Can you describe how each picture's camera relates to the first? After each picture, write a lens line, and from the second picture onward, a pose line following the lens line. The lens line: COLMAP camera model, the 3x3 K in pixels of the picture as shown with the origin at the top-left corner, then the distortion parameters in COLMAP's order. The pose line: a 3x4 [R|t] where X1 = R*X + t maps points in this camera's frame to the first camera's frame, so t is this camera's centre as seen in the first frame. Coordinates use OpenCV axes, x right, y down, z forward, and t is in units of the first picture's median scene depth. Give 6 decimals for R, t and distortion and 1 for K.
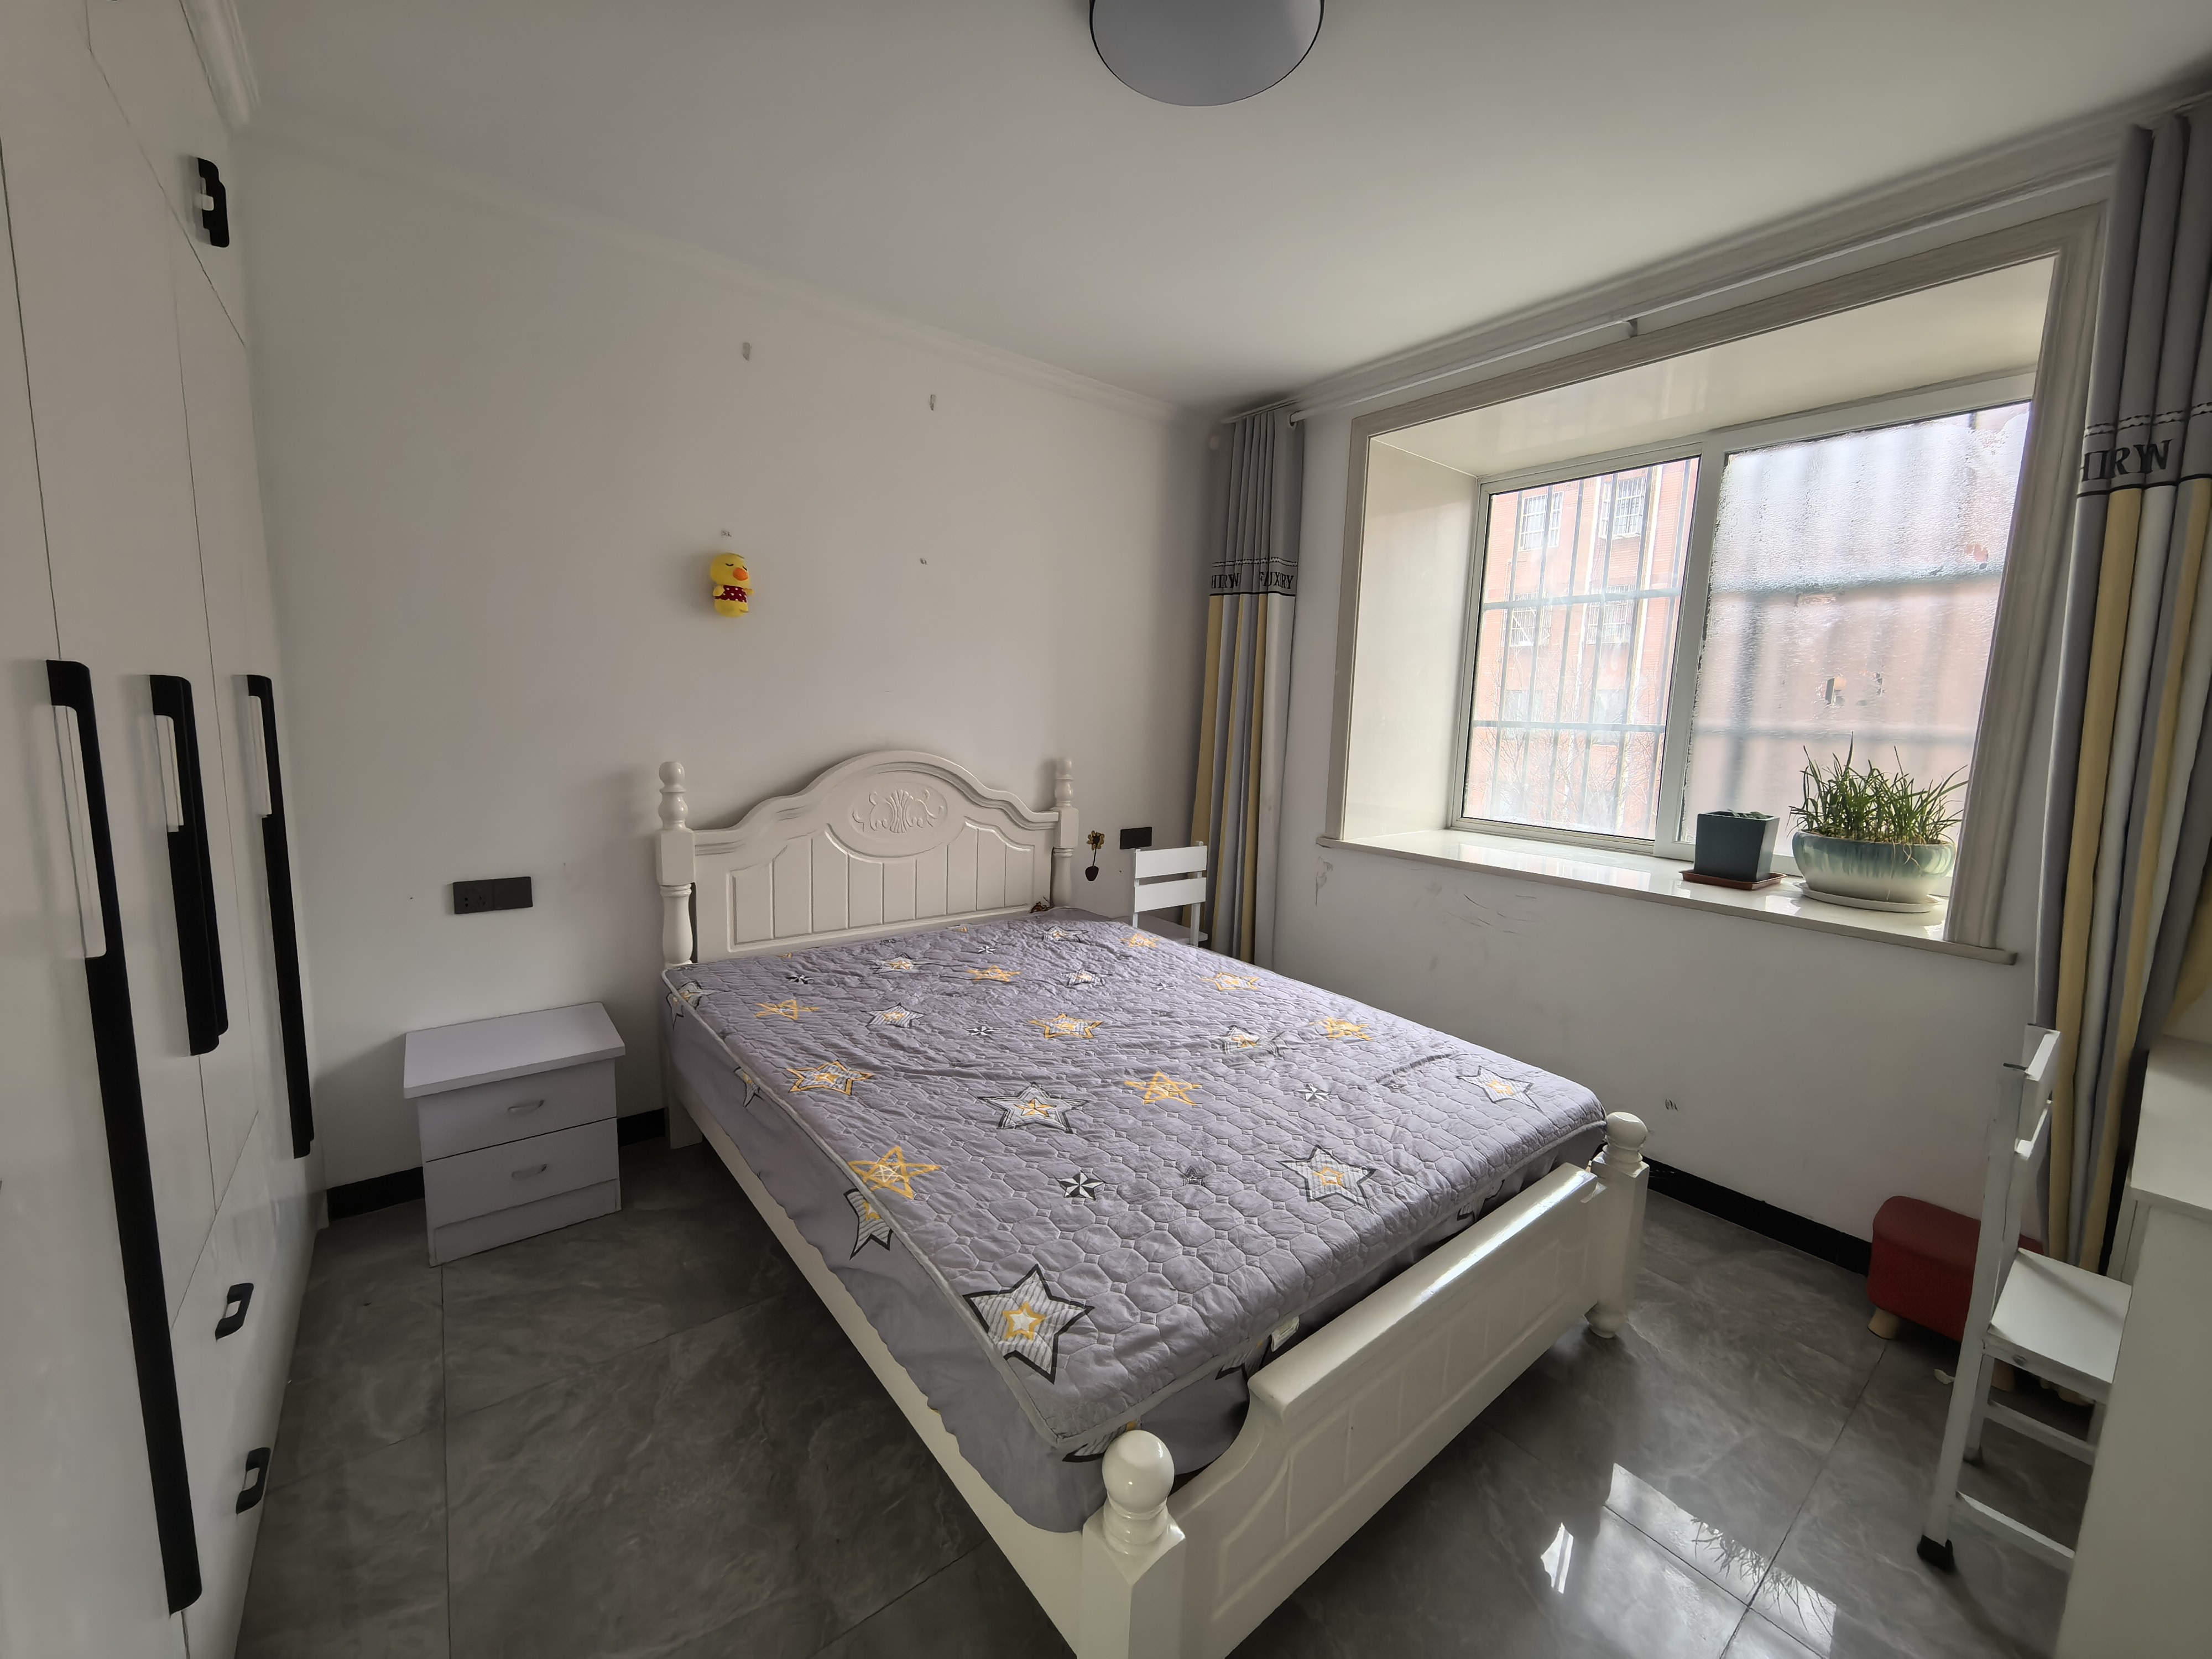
lens RADIAL K [[853.9, 0, 1115.4], [0, 853.9, 826.8], [0, 0, 1]] dist [-0.000241, -0.000328]
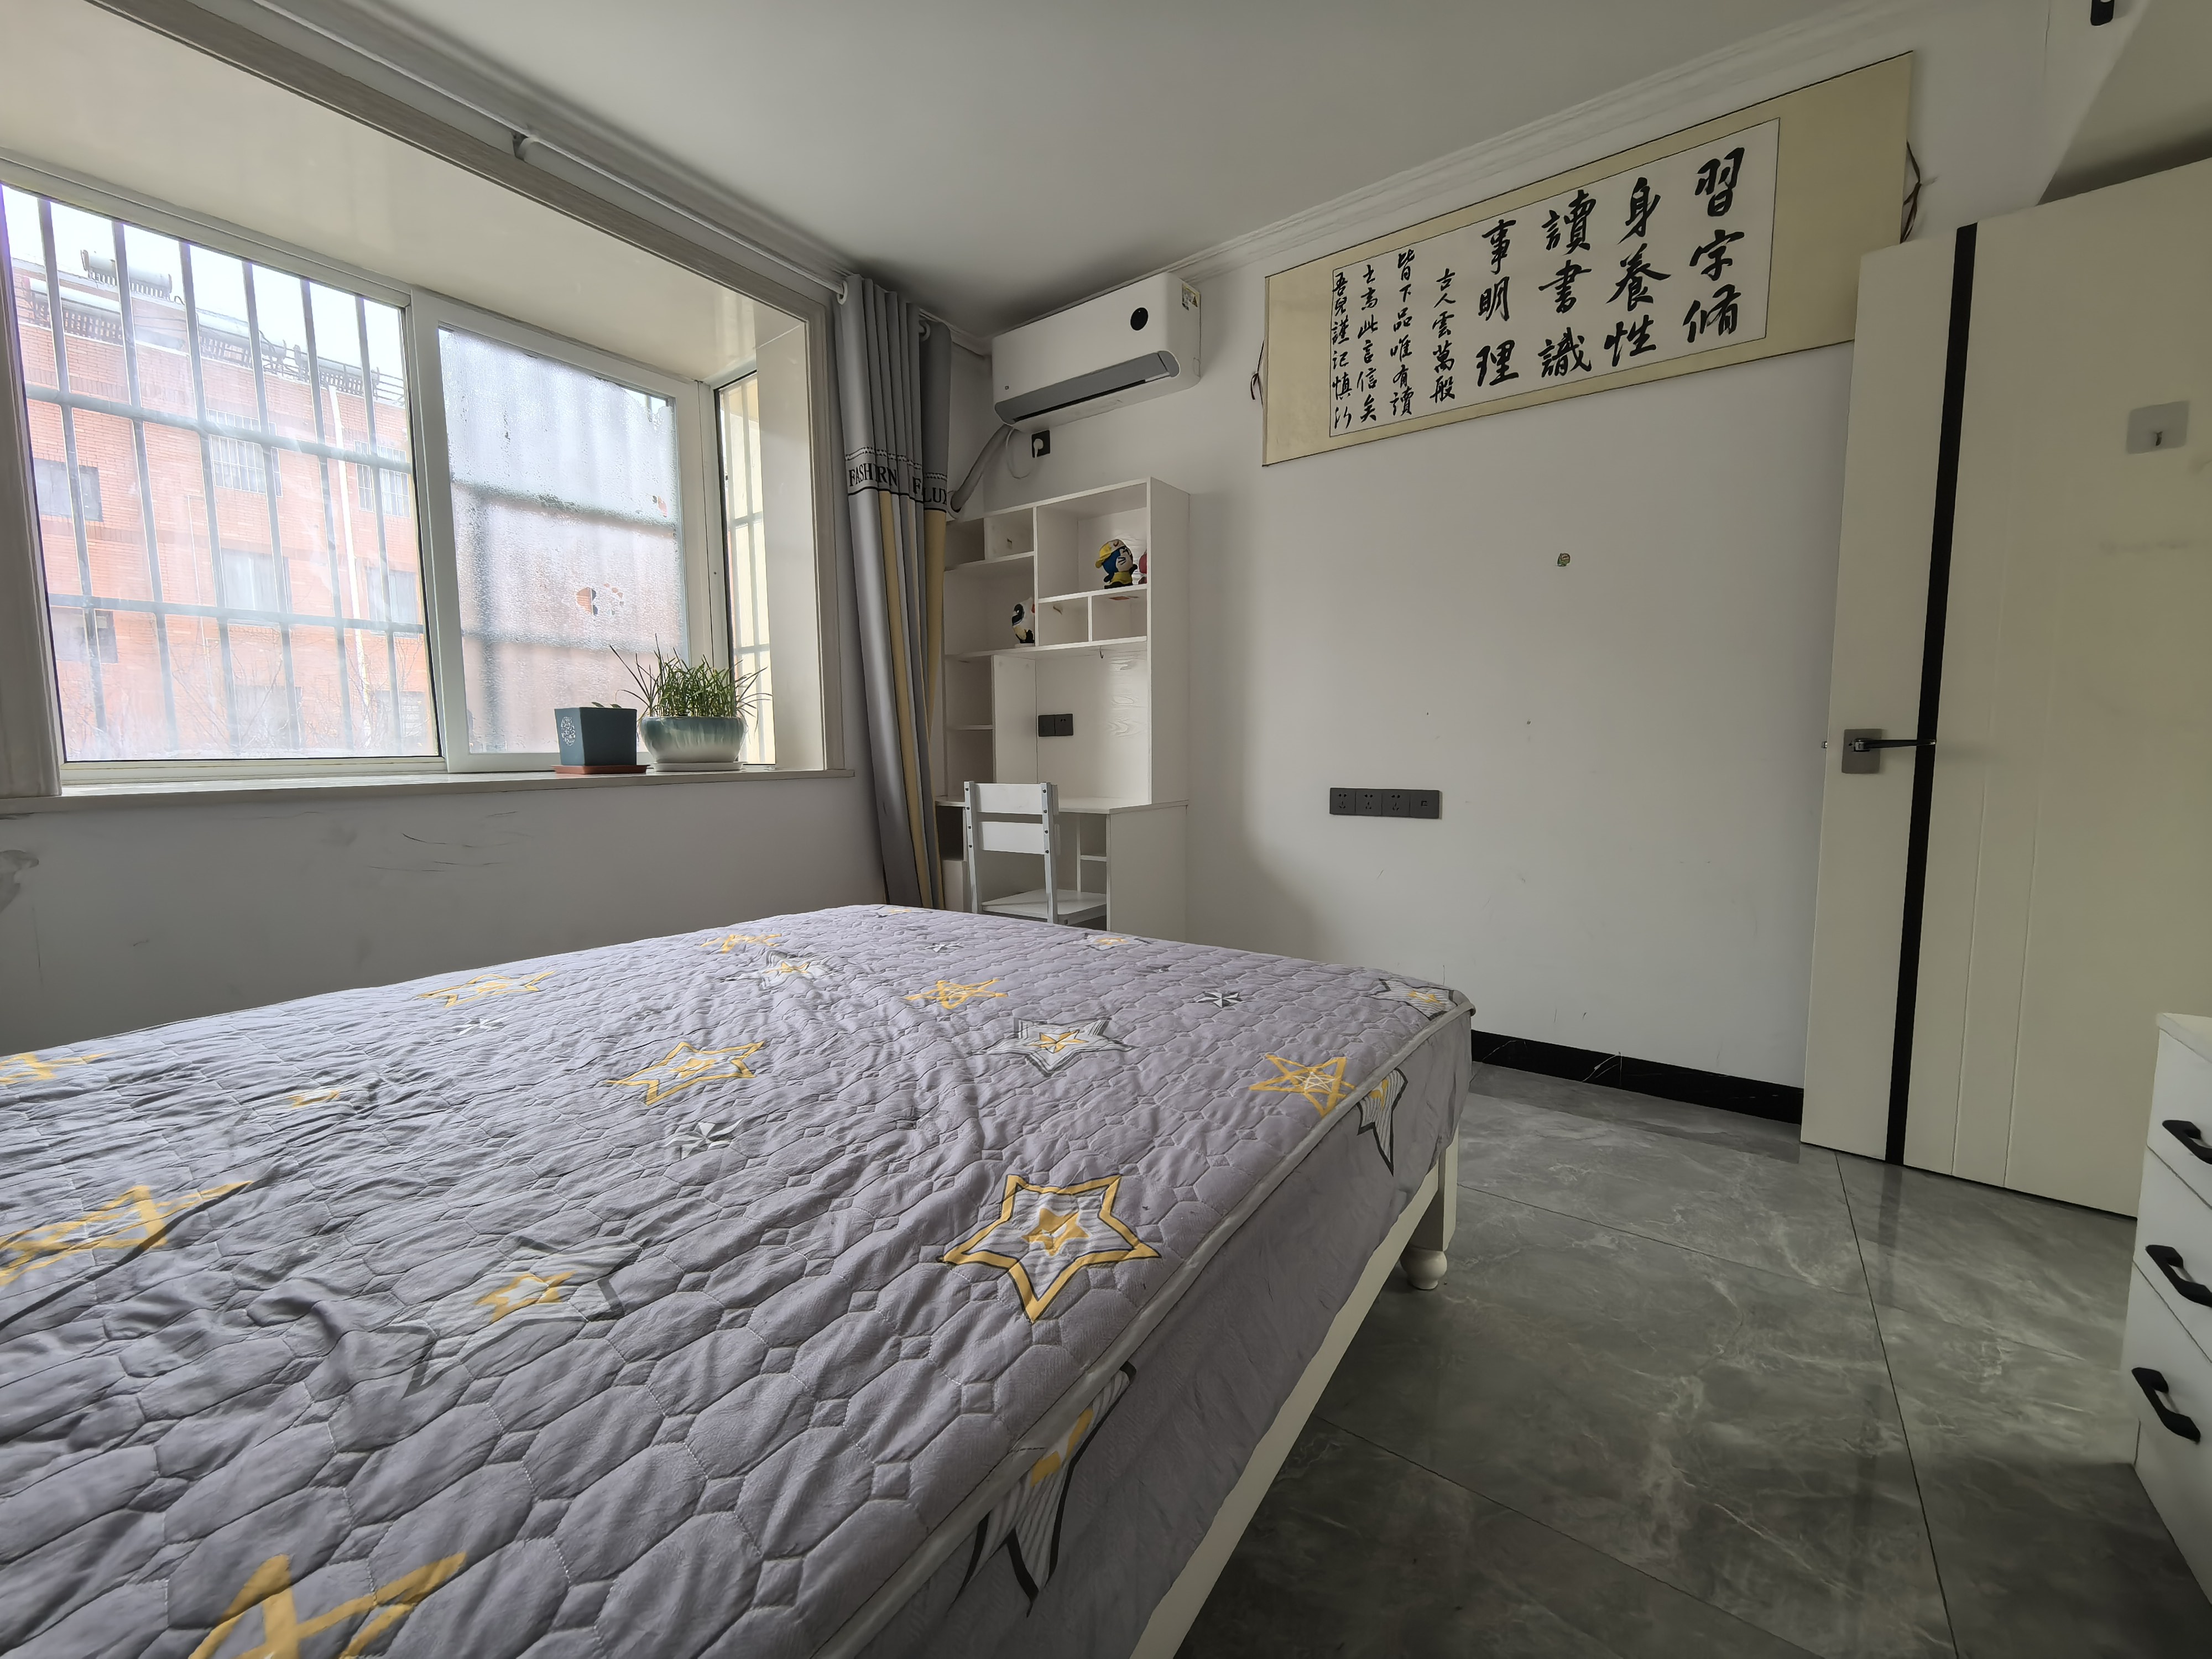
lens RADIAL K [[853.9, 0, 1115.4], [0, 853.9, 826.8], [0, 0, 1]] dist [-0.000241, -0.000328]
pose [[-0.279773, -0.118099, 0.952775, -0.581241], [0.128977, 0.978786, 0.159196, 0.052863], [-0.951363, 0.167425, -0.258606, 0.886727]]
